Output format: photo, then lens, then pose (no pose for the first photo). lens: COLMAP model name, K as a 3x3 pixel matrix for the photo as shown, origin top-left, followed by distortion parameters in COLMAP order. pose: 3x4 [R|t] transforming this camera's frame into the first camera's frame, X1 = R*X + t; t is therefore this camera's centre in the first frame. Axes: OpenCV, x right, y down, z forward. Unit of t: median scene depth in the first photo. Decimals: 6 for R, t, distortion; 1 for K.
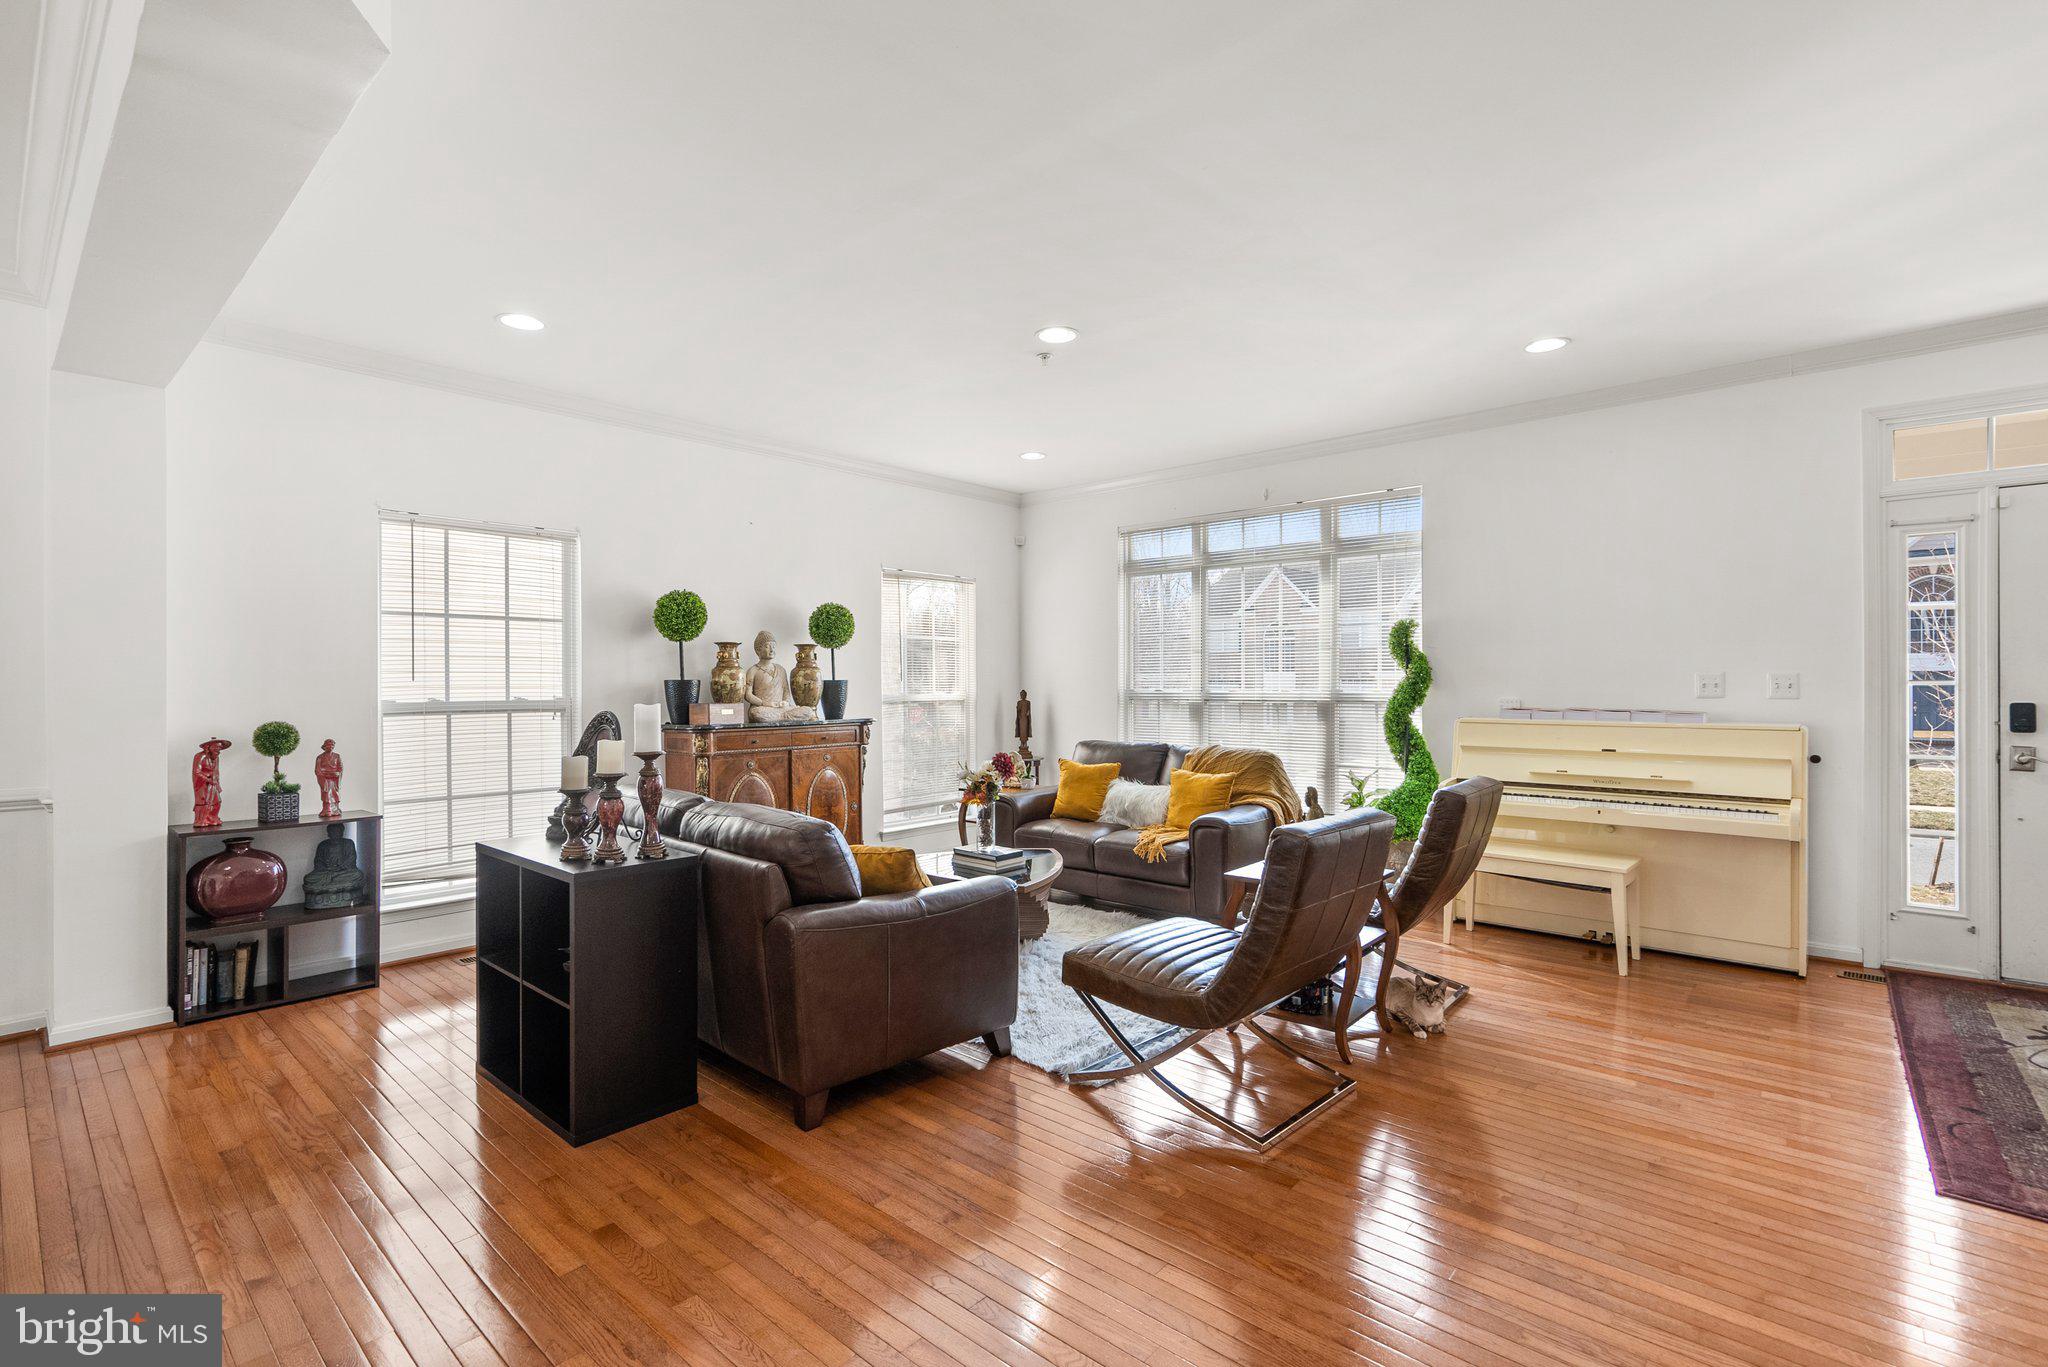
lens RADIAL K [[945.3, 0, 1010.1], [0, 945.3, 681.3], [0, 0, 1]] dist [-0.002991, 0.003733]
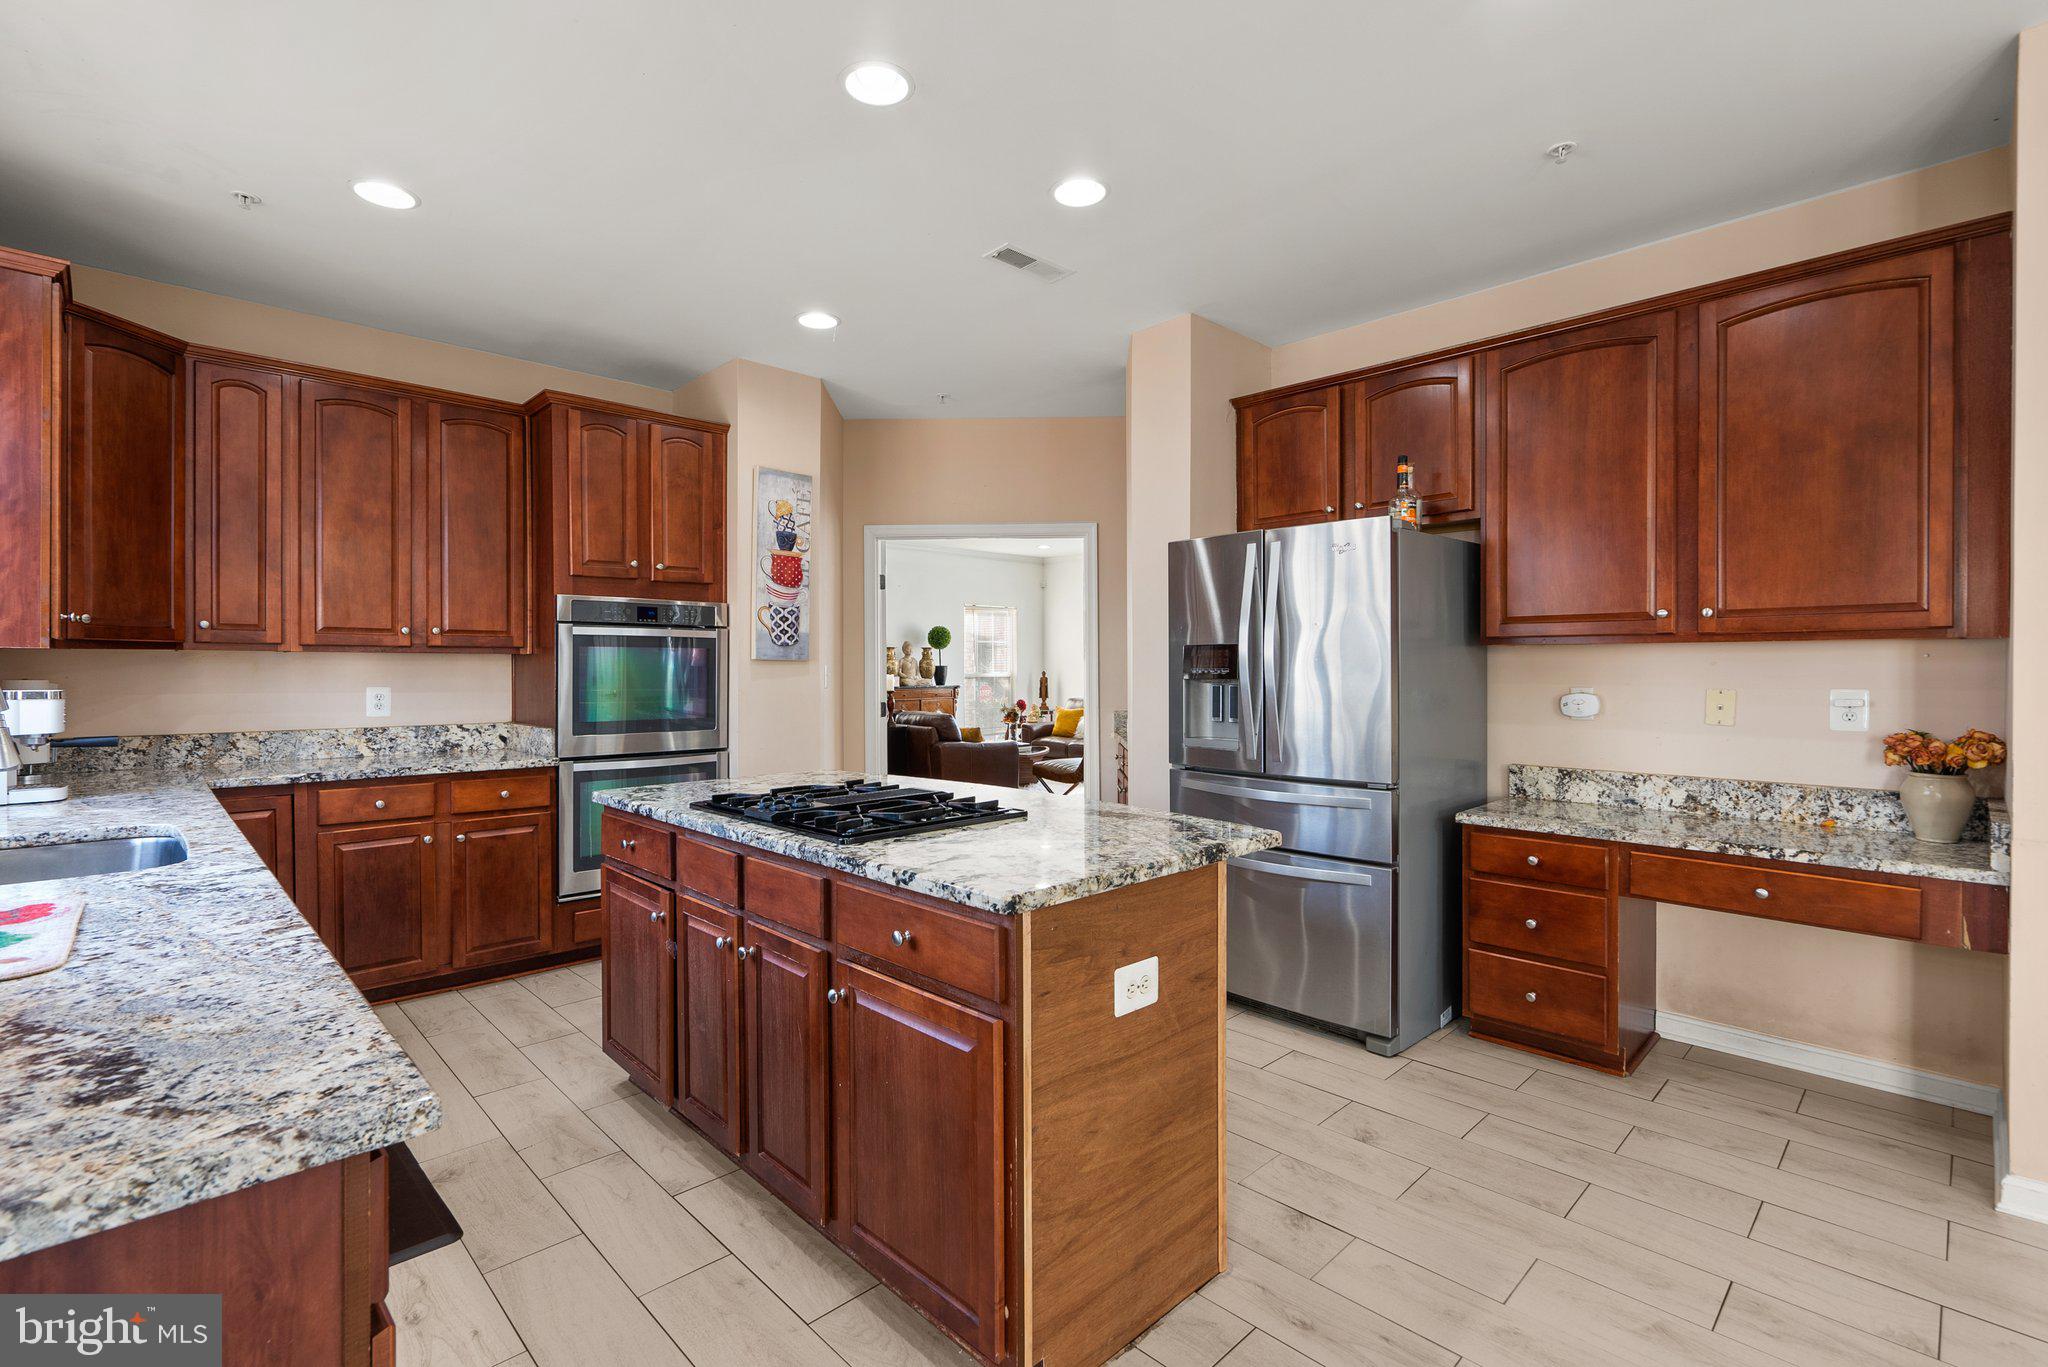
lens RADIAL K [[945.3, 0, 1017.5], [0, 945.3, 663.1], [0, 0, 1]] dist [-0.002991, 0.003733]
pose [[0.997715, -0.000709, -0.067558, 0.105739], [0.000526, 0.999996, -0.002736, -0.000718], [0.067559, 0.002694, 0.997712, -0.950905]]
